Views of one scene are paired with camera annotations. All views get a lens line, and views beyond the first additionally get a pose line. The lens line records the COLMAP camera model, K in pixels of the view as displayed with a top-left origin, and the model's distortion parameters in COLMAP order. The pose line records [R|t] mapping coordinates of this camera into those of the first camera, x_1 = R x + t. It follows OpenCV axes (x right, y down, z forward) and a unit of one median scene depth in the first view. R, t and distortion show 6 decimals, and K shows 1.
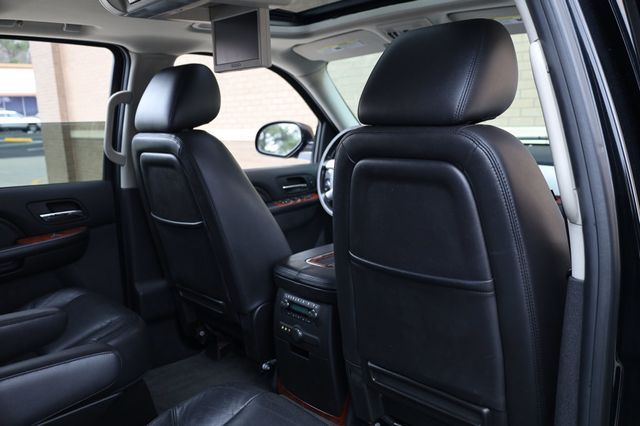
lens RADIAL K [[572.1, 0, 320.0], [0, 572.1, 213.0], [0, 0, 1]] dist [-0.003782, -0.001157]
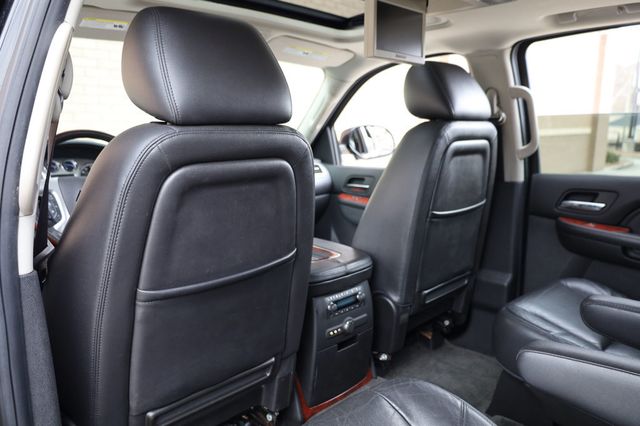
lens RADIAL K [[503.3, 0, 320.0], [0, 503.3, 213.0], [0, 0, 1]] dist [0.001107, -0.000052]
pose [[-0.142473, -0.110250, 0.983639, -0.885327], [0.156956, 0.978687, 0.132429, -0.112747], [-0.977275, 0.173255, -0.122132, 1.110781]]
